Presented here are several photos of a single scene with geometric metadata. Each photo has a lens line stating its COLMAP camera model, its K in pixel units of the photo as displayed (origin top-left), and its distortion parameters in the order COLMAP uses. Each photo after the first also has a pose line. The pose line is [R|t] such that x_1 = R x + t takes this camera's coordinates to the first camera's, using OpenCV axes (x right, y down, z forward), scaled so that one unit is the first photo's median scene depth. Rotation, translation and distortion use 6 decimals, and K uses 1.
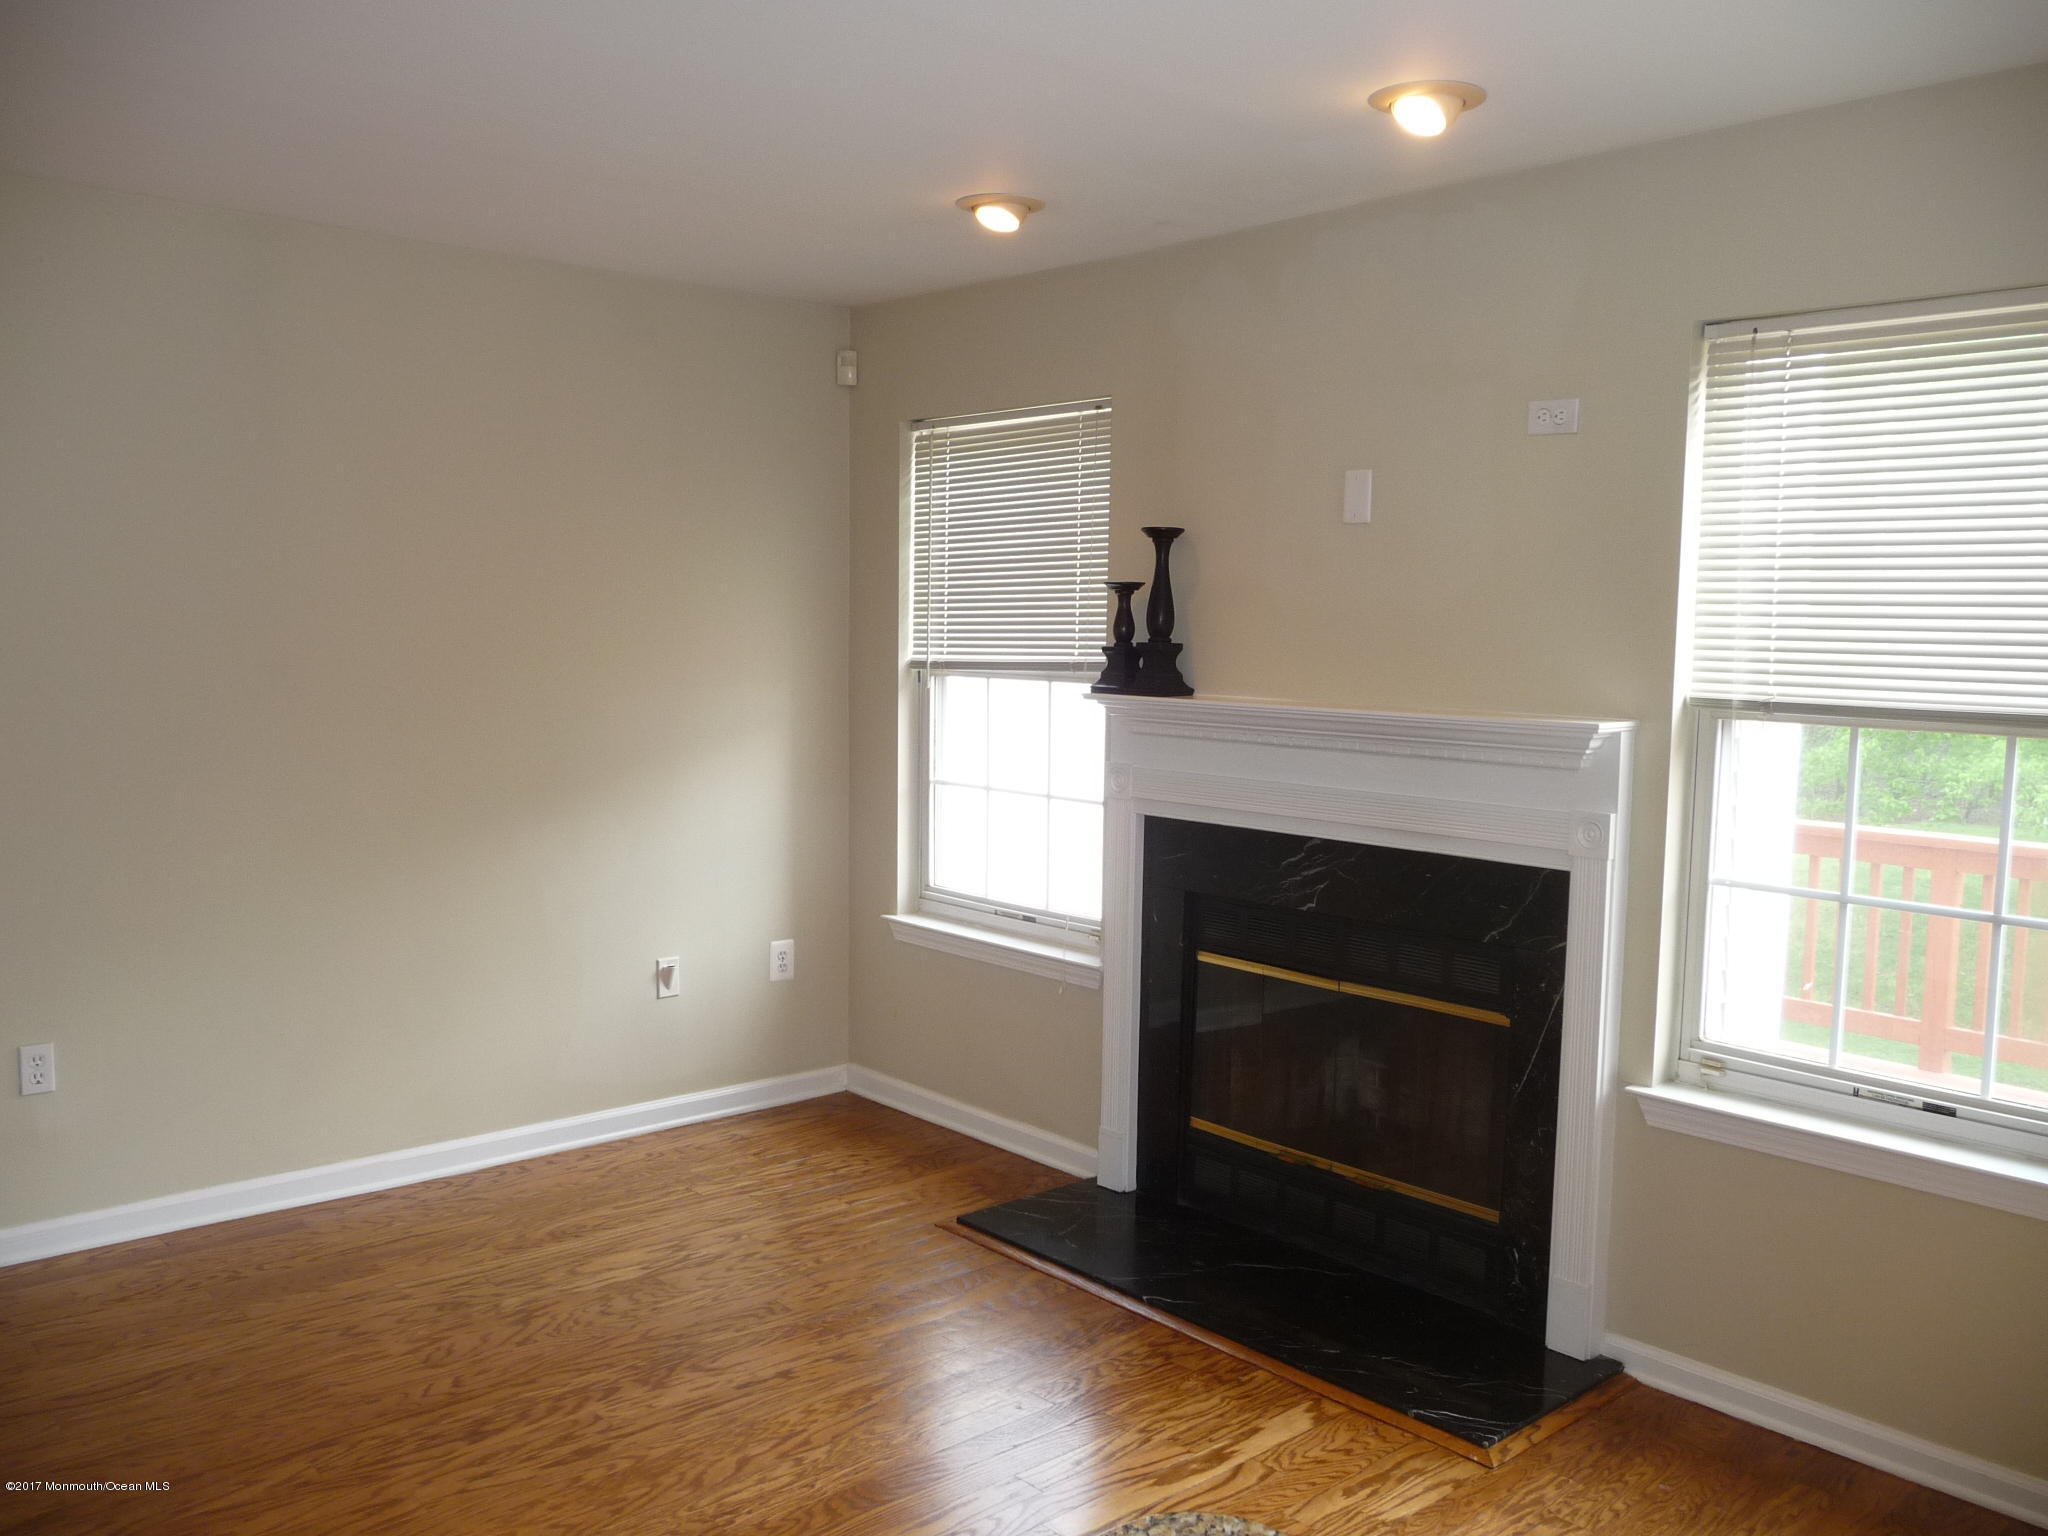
lens RADIAL K [[1670.5, 0, 1036.4], [0, 1670.5, 767.8], [0, 0, 1]] dist [-0.043639, 0.031365]
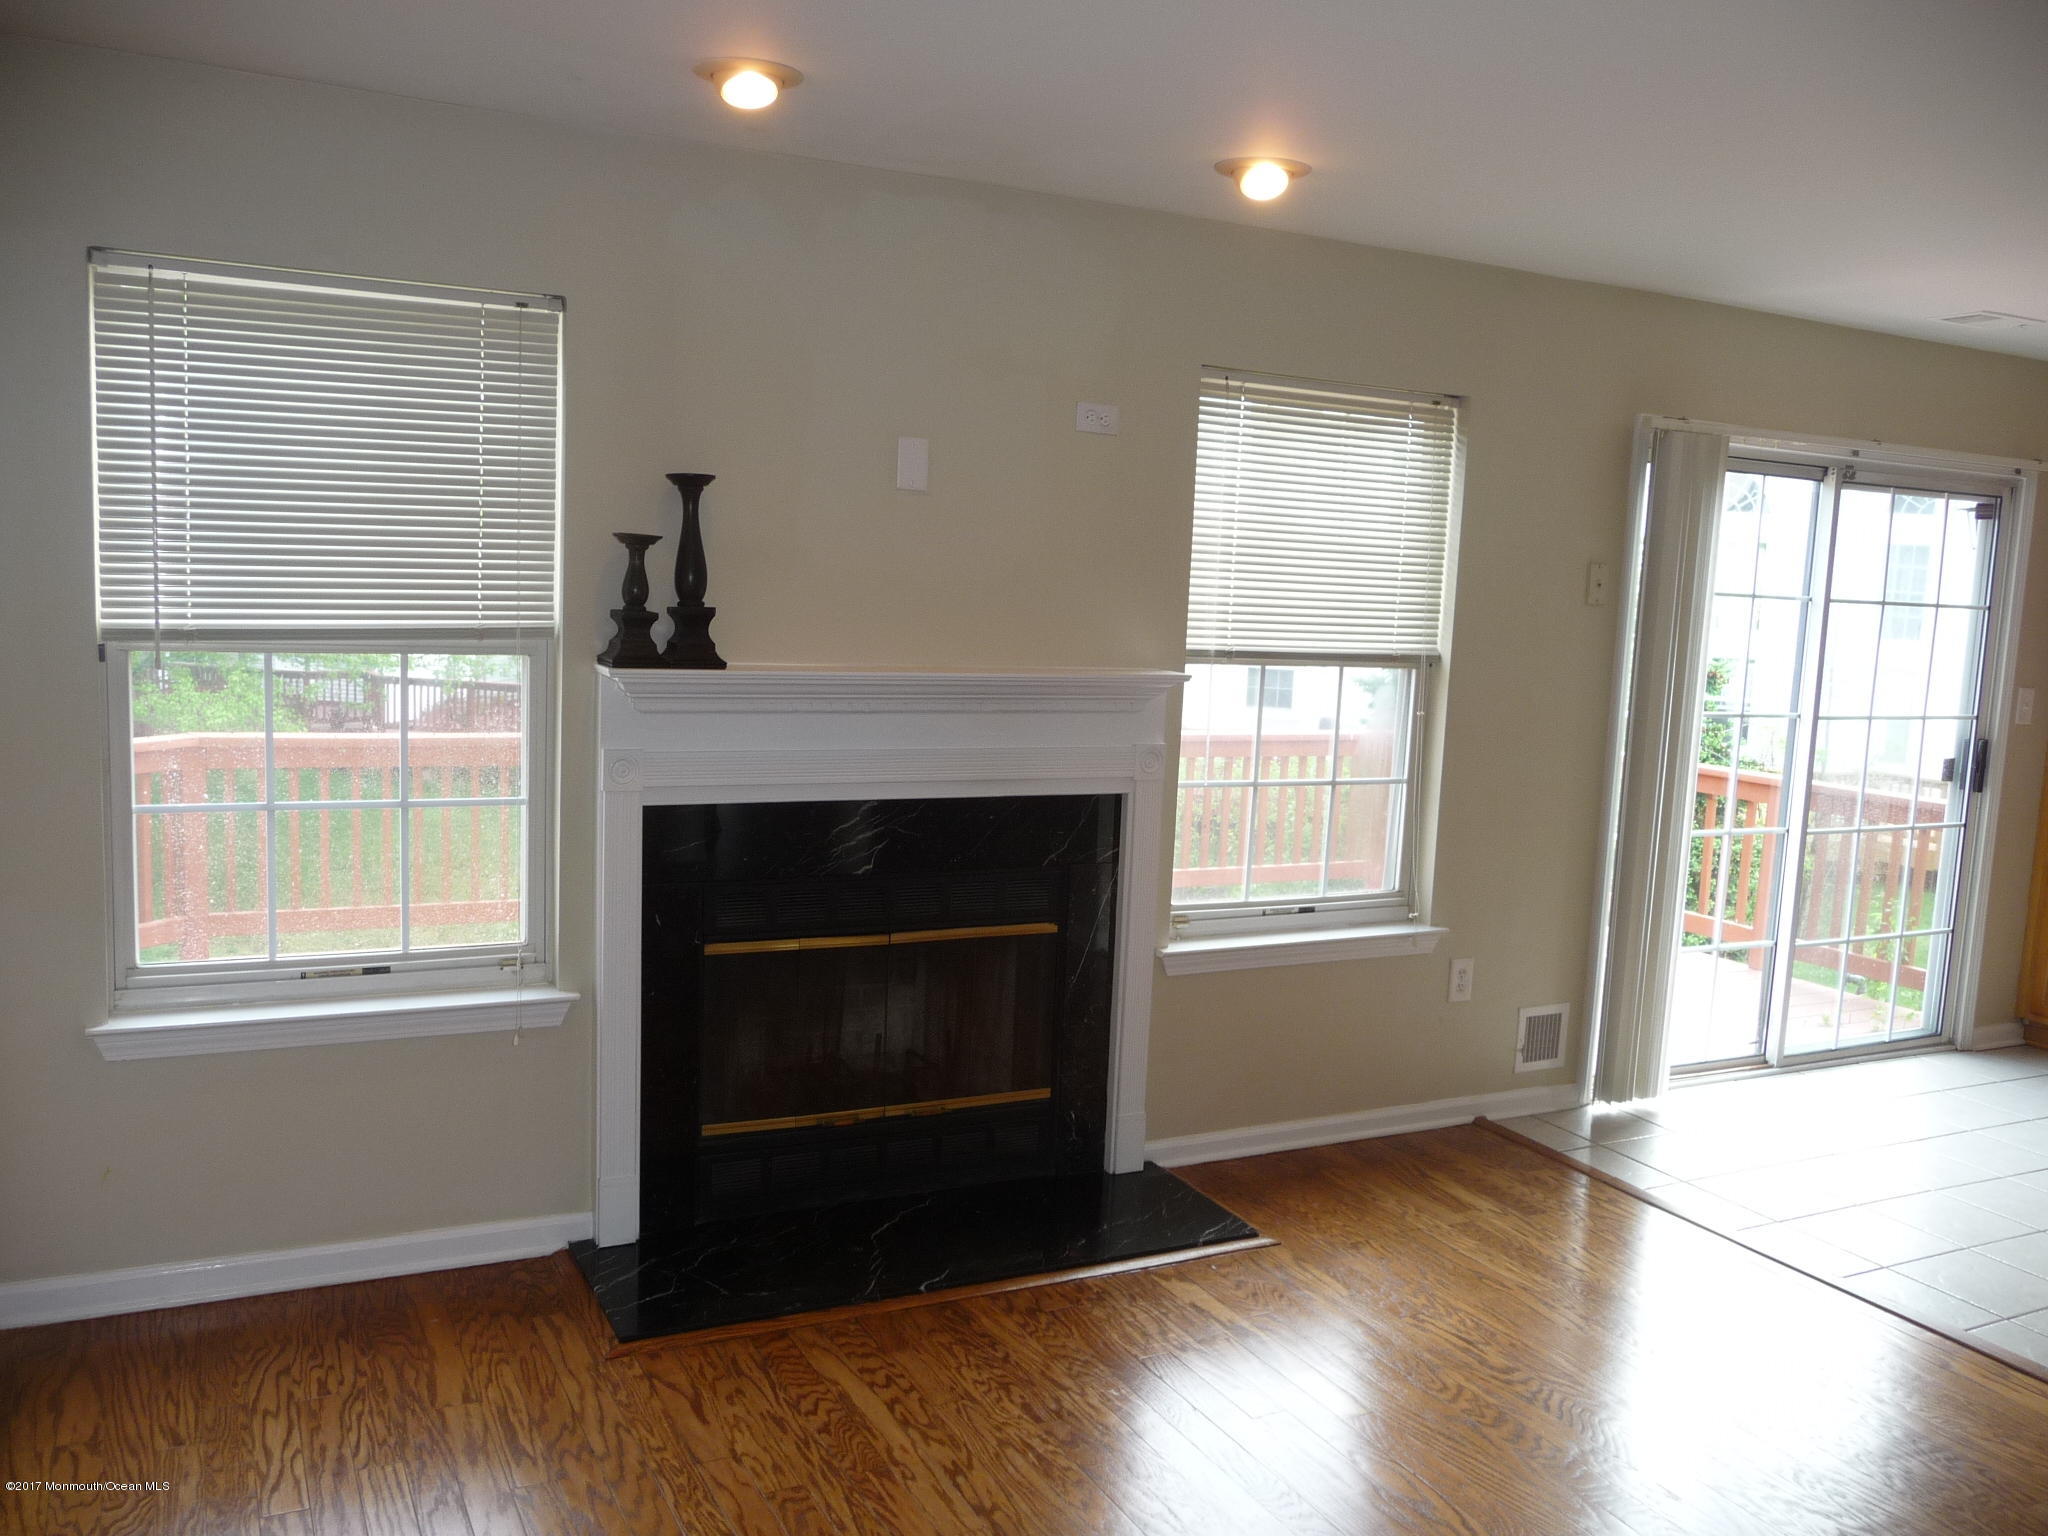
lens RADIAL K [[1666.3, 0, 1028.5], [0, 1666.3, 763.8], [0, 0, 1]] dist [-0.059506, 0.064650]
pose [[0.270757, -0.121316, 0.954973, -0.738482], [0.042353, 0.992568, 0.114084, -0.087251], [-0.961716, 0.009557, 0.273883, 0.610882]]
